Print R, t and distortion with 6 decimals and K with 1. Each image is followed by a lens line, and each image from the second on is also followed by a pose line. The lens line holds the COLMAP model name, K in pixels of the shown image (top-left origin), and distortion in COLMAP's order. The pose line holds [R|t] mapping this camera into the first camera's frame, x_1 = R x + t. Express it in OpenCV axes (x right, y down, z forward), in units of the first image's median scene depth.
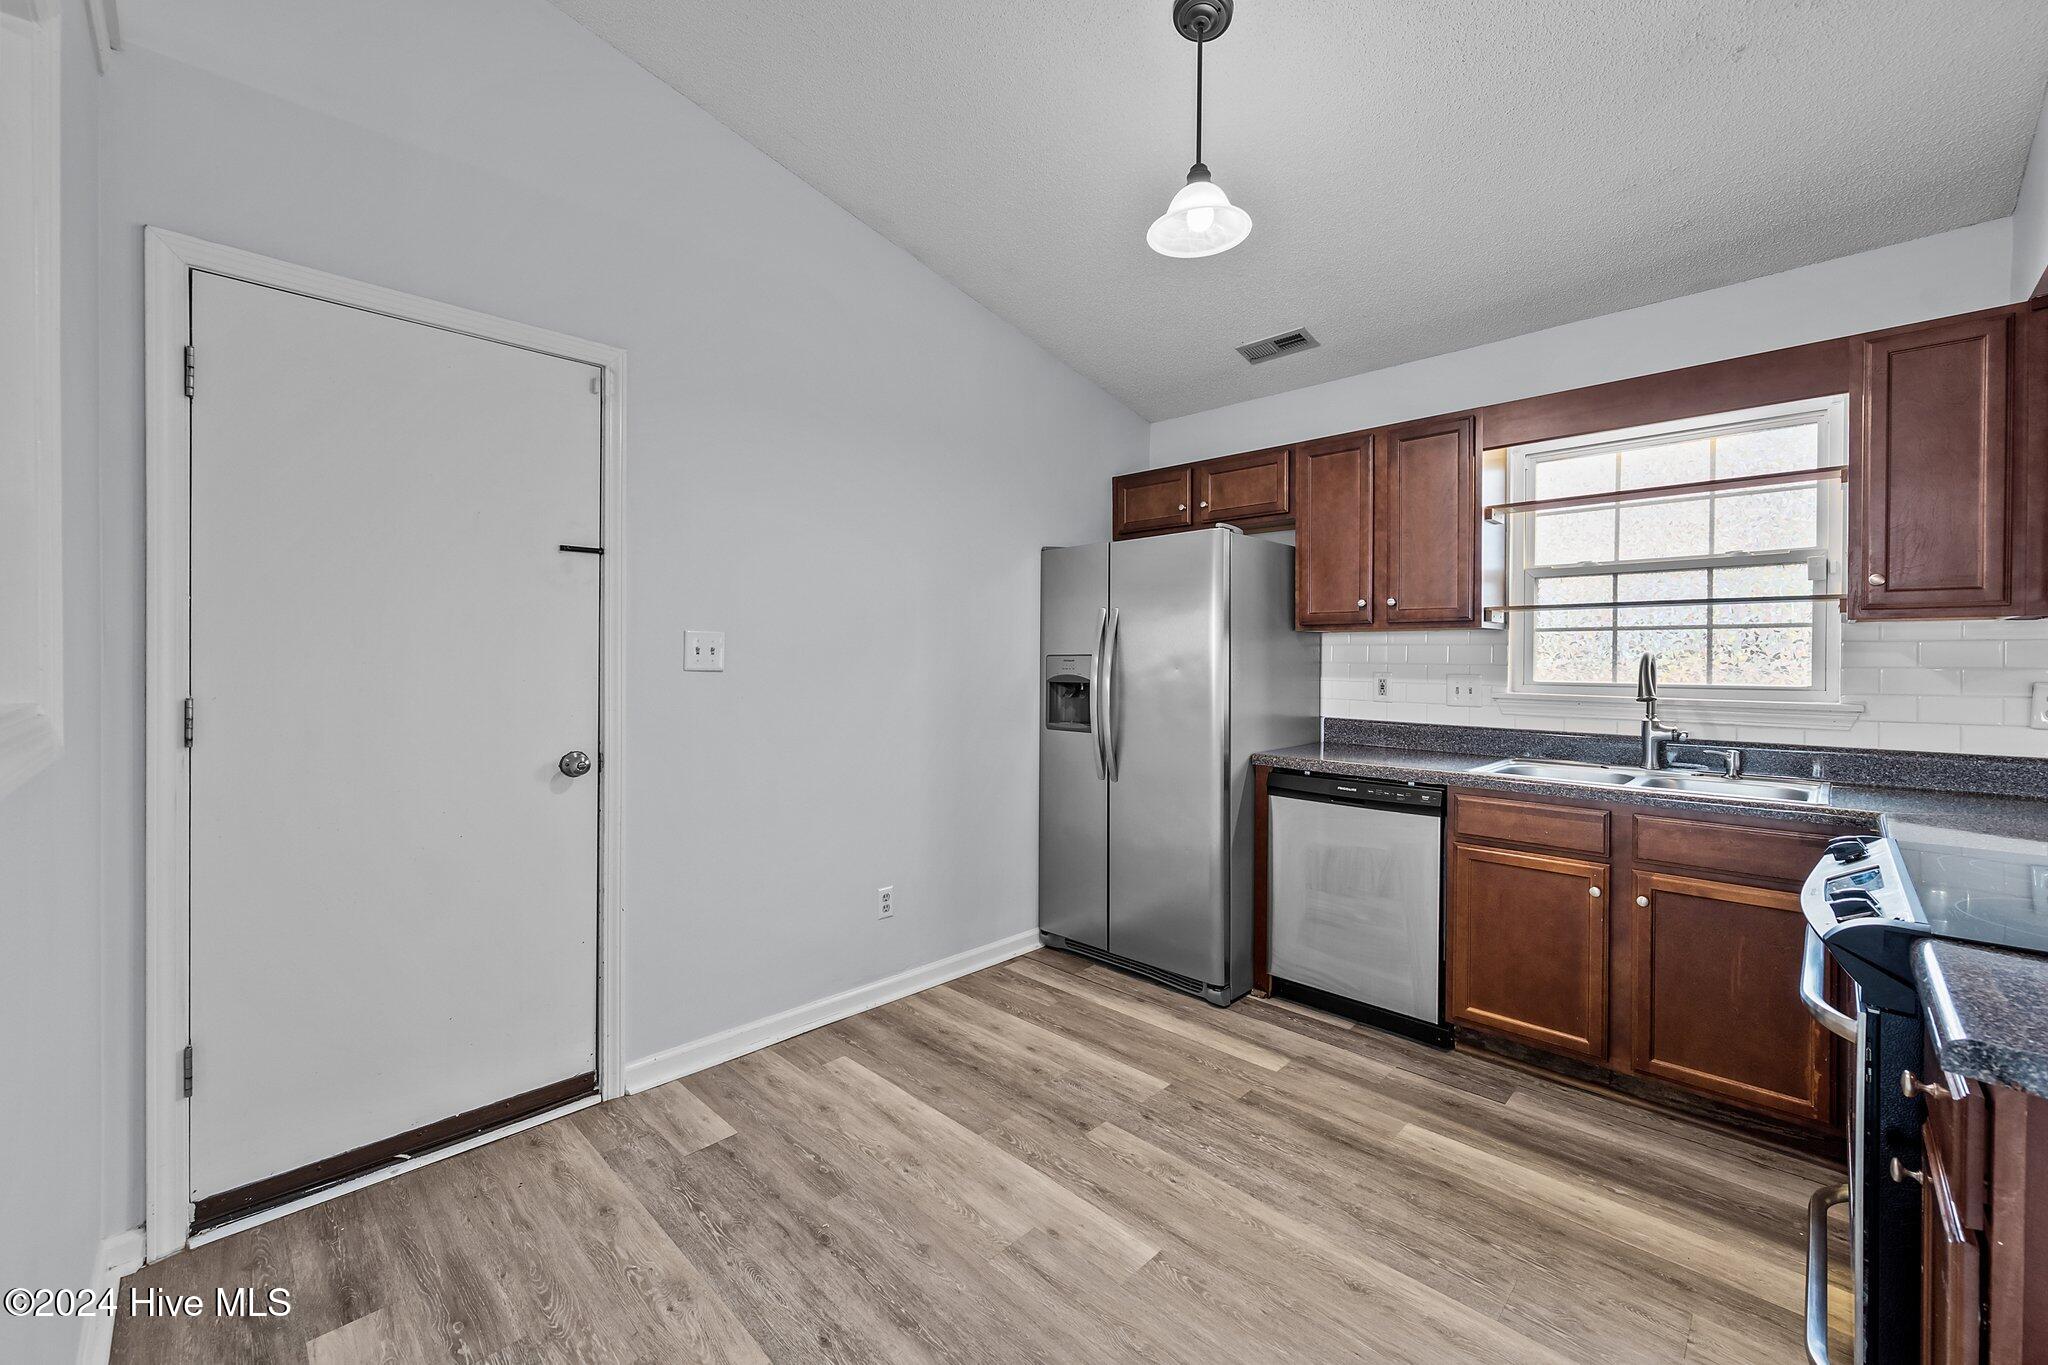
lens RADIAL K [[815.8, 0, 1028.4], [0, 815.8, 666.0], [0, 0, 1]] dist [-0.001084, -0.000332]
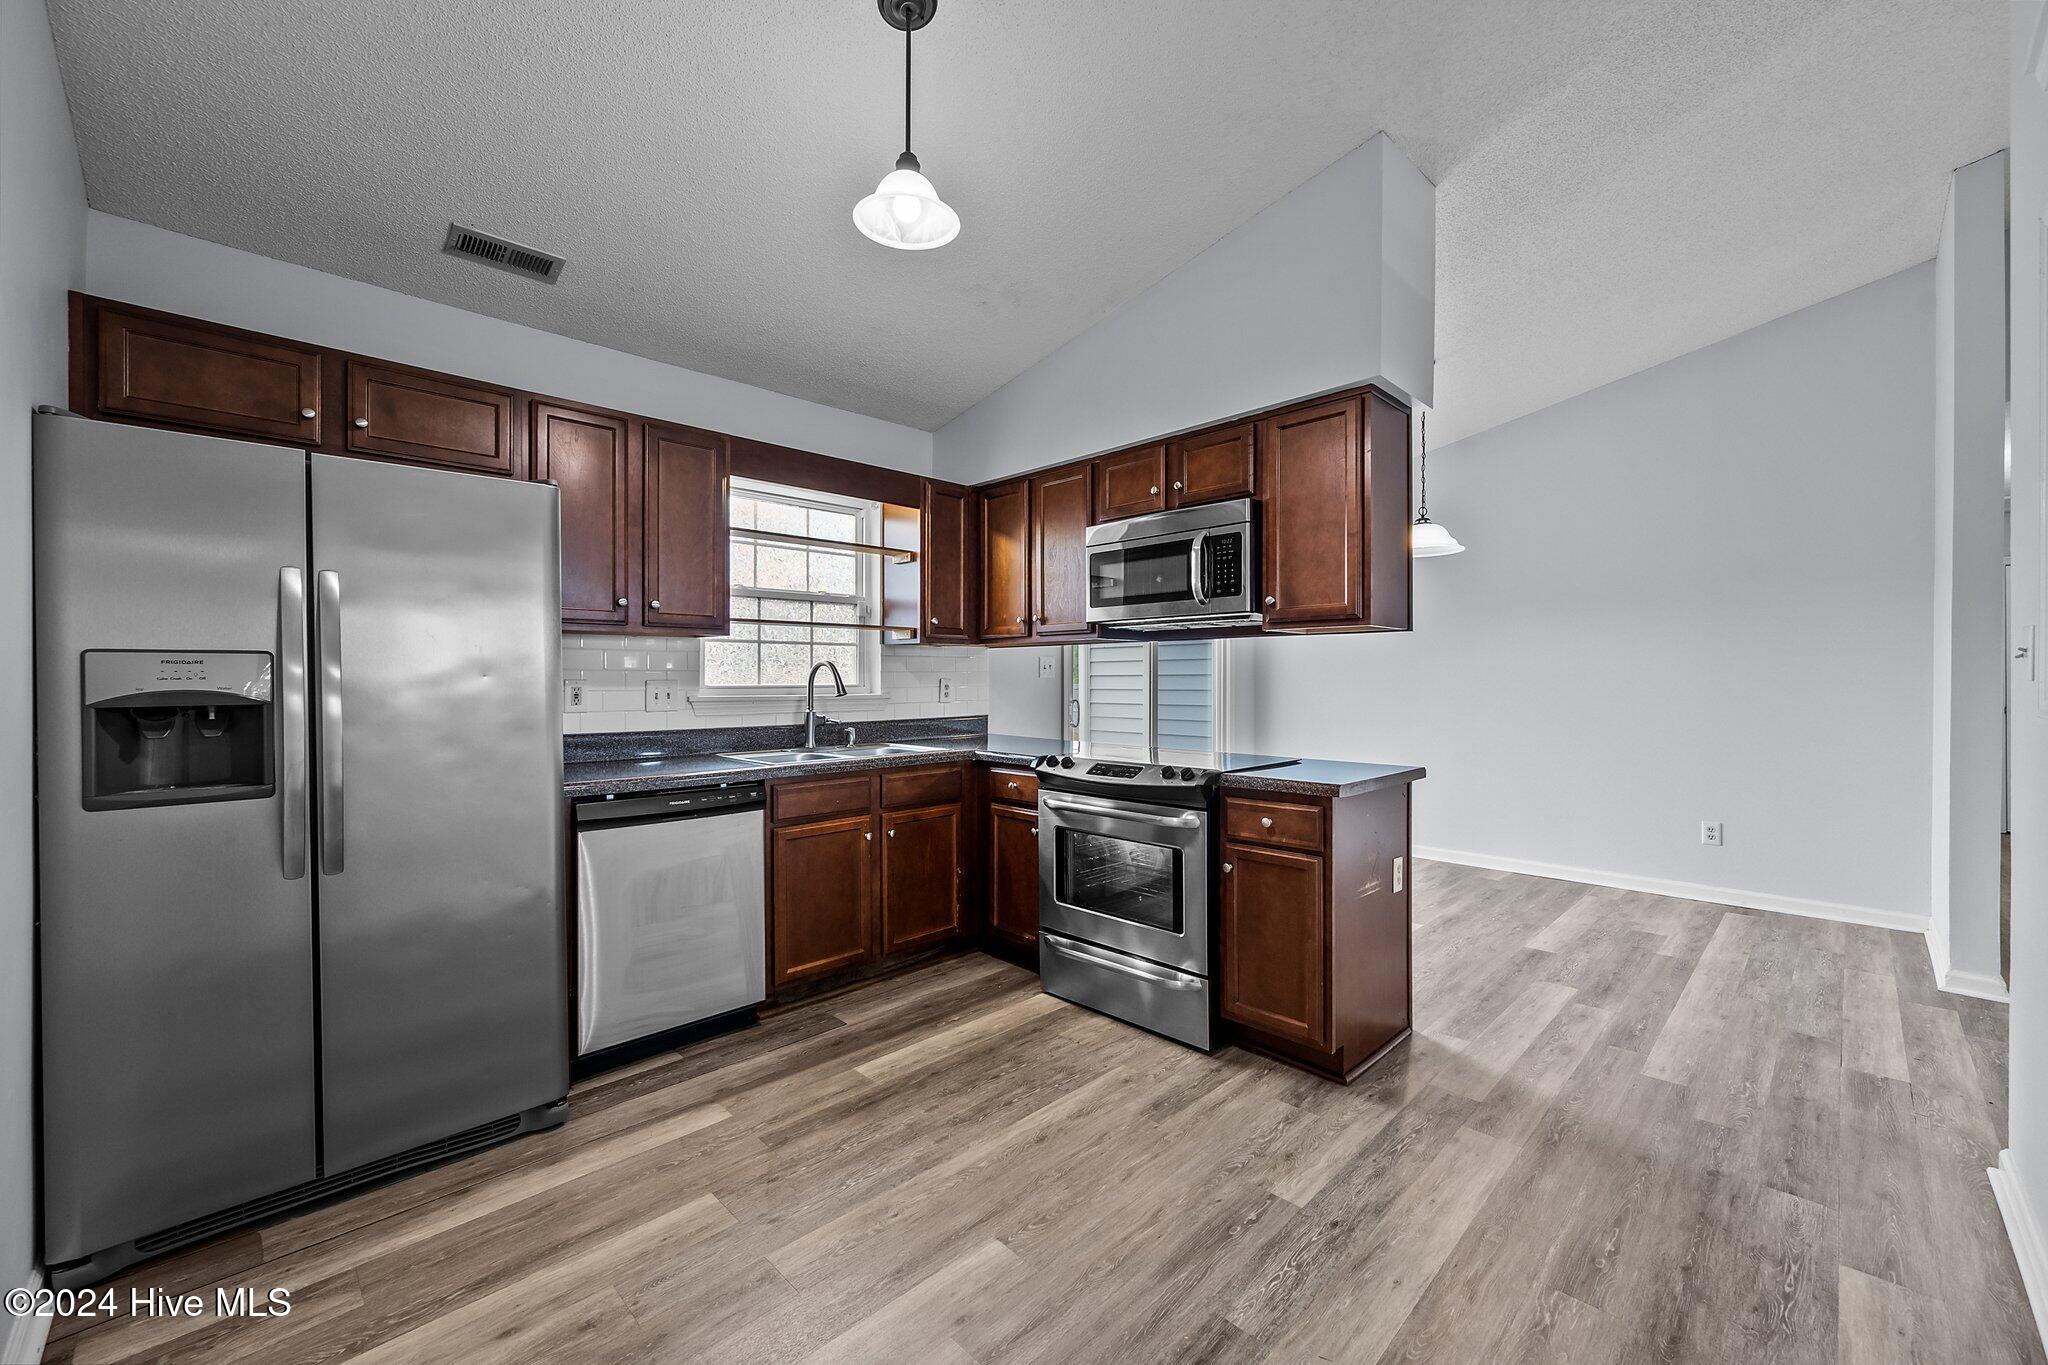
lens RADIAL K [[809.4, 0, 1024.0], [0, 809.4, 682.5], [0, 0, 1]] dist [0.000185, 0.000245]
pose [[0.018080, -0.012511, 0.999758, -0.598509], [0.009626, 0.999878, 0.012339, 0.005790], [-0.999790, 0.009400, 0.018199, 0.665507]]
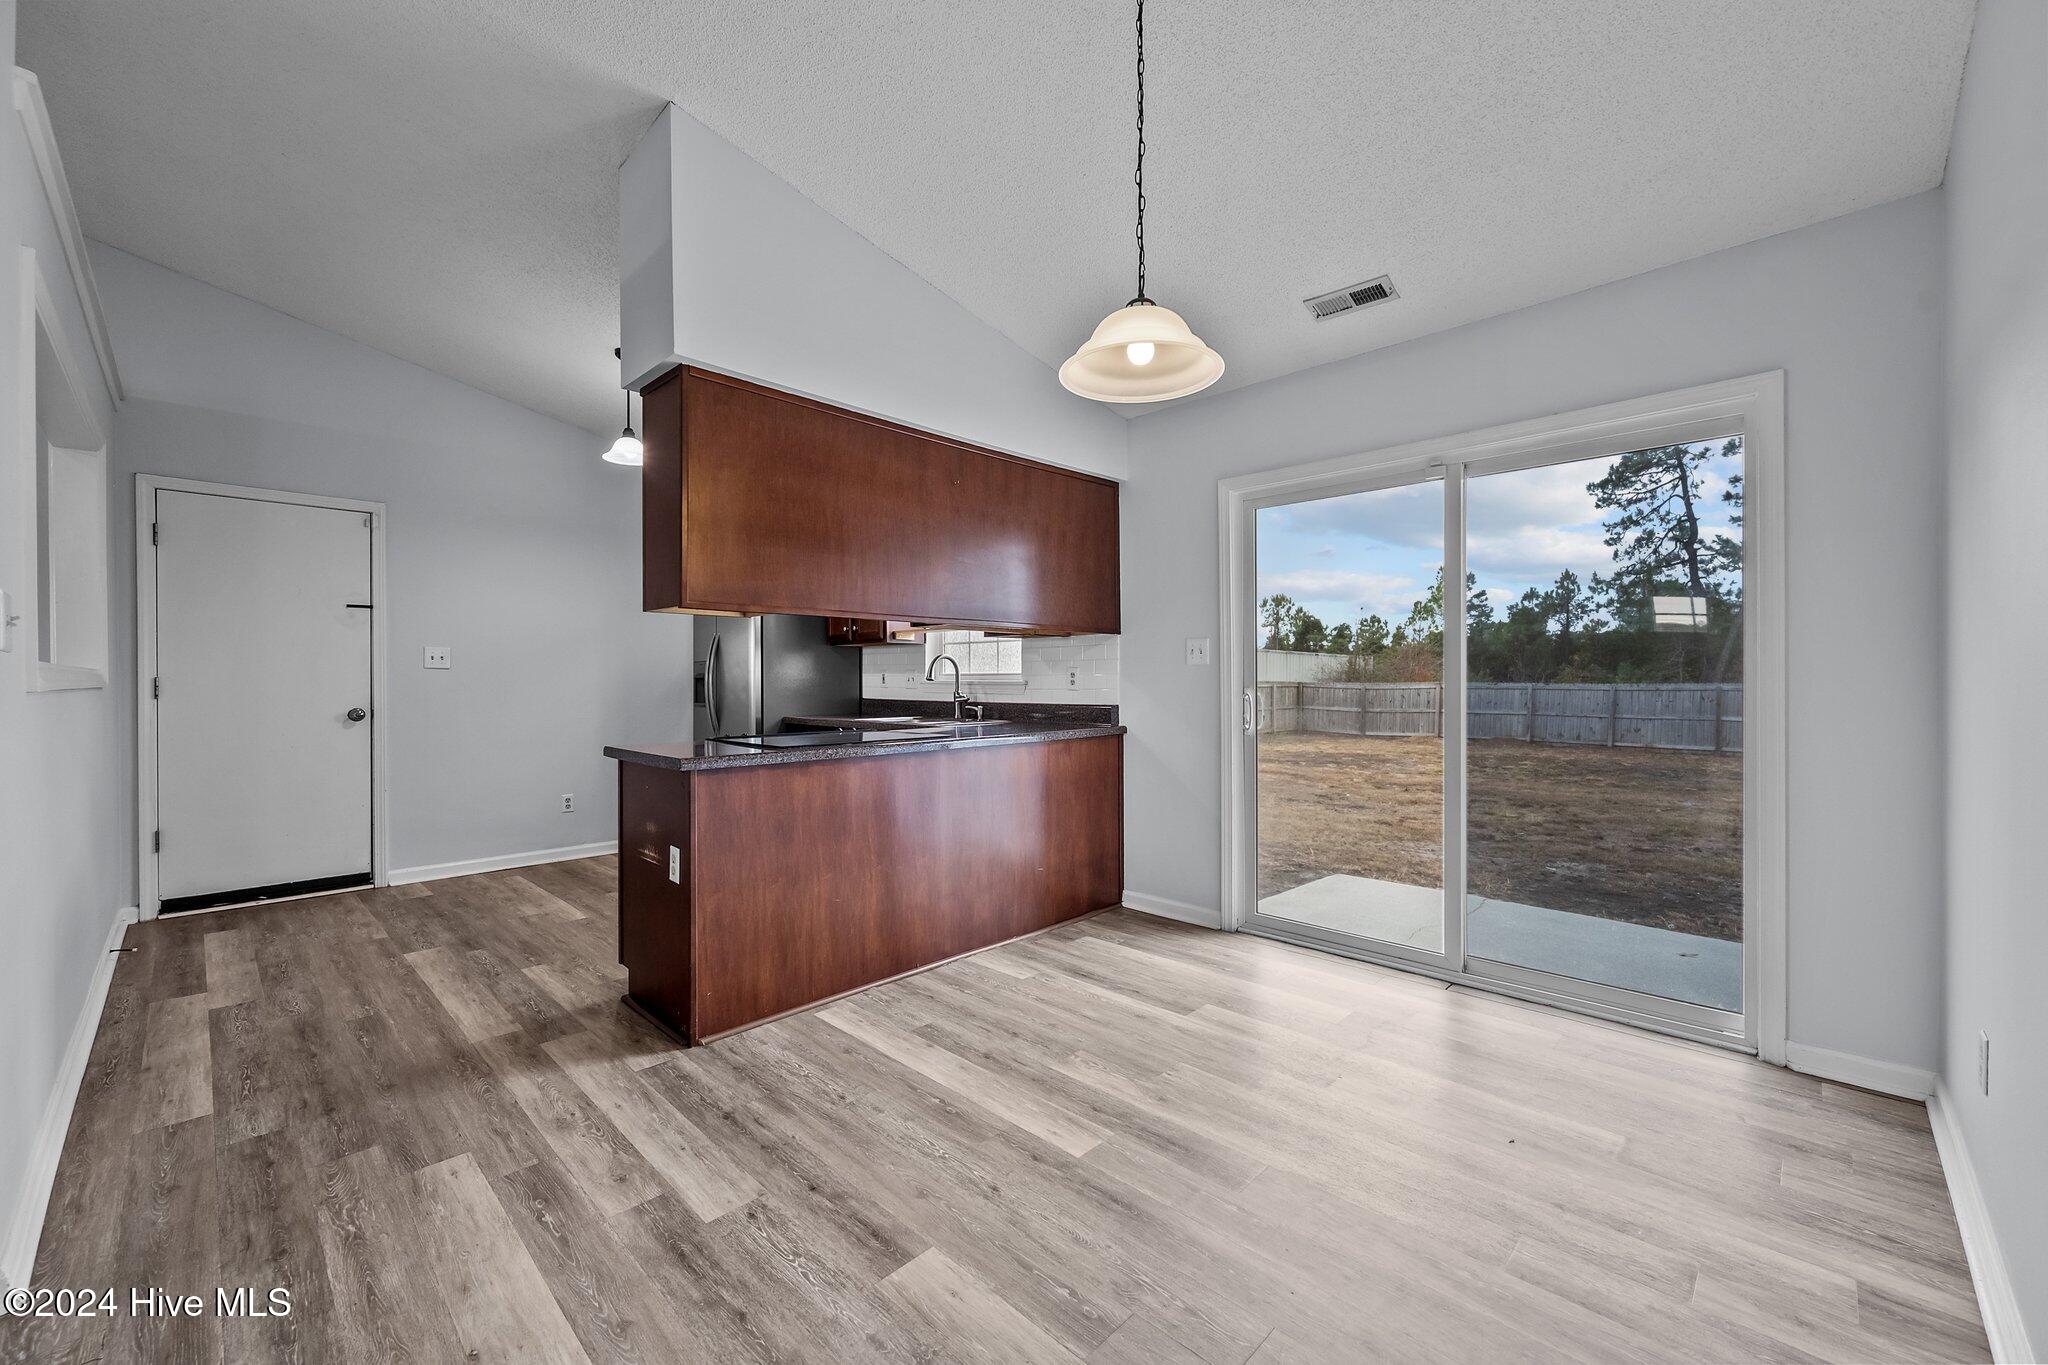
lens RADIAL K [[805.0, 0, 1029.4], [0, 805.0, 685.1], [0, 0, 1]] dist [-0.002090, -0.000184]
pose [[0.999944, -0.006870, 0.008012, 0.988325], [0.006868, 0.999976, 0.000330, 0.054924], [-0.008014, -0.000275, 0.999968, -0.897849]]
